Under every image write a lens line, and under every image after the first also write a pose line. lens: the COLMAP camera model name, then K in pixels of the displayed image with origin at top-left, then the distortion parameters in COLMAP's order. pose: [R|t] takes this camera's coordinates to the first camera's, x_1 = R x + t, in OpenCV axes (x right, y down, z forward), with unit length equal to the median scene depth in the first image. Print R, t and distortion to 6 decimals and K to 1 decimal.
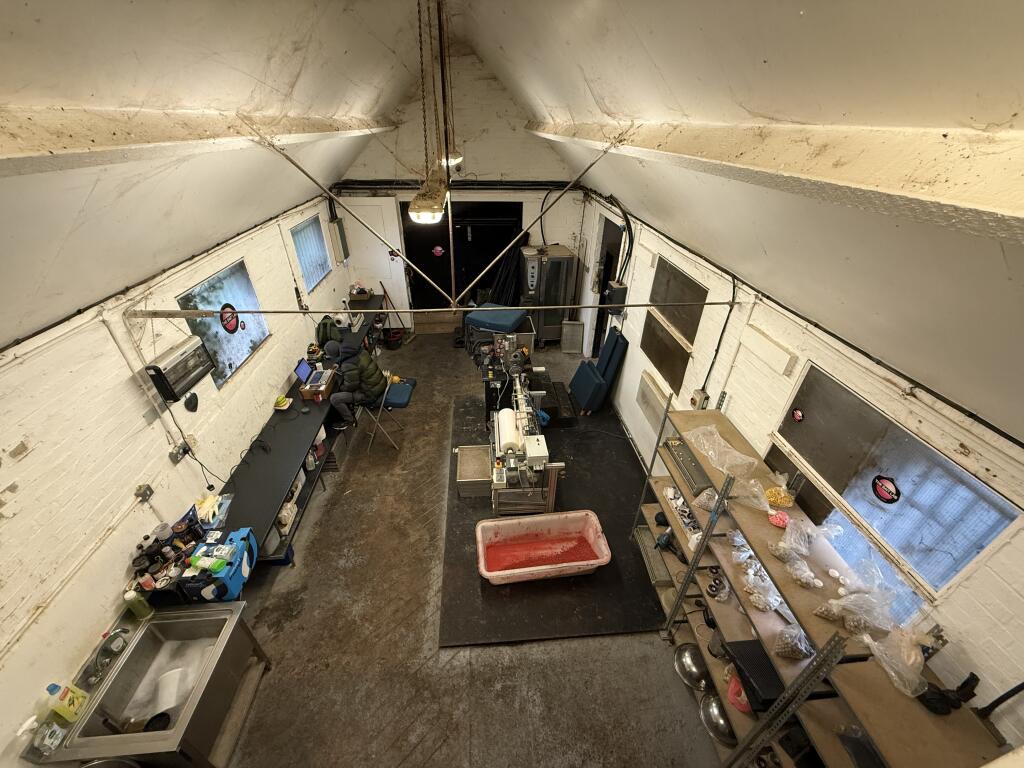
lens RADIAL K [[408.3, 0, 507.6], [0, 408.3, 386.3], [0, 0, 1]] dist [-0.000971, 0.000344]
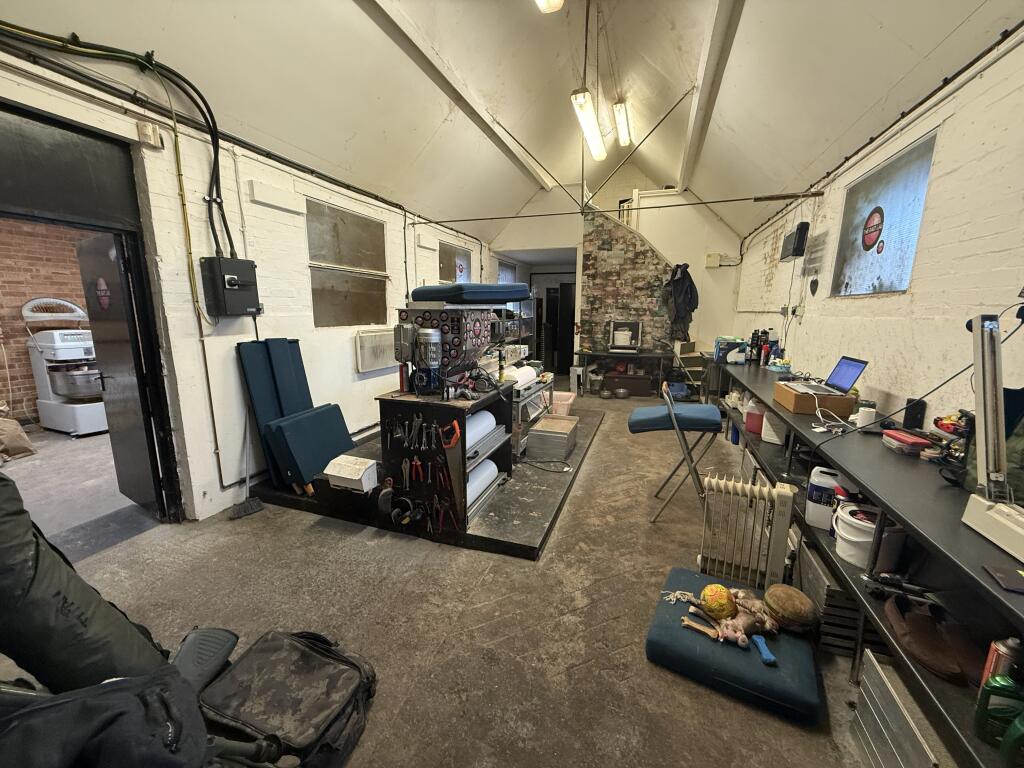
lens RADIAL K [[408.3, 0, 513.0], [0, 408.3, 381.3], [0, 0, 1]] dist [-0.000971, 0.000344]
pose [[-0.920945, -0.080037, 0.381384, -0.421350], [0.201801, 0.739283, 0.642445, -0.597093], [-0.333370, 0.668621, -0.664688, 1.998127]]
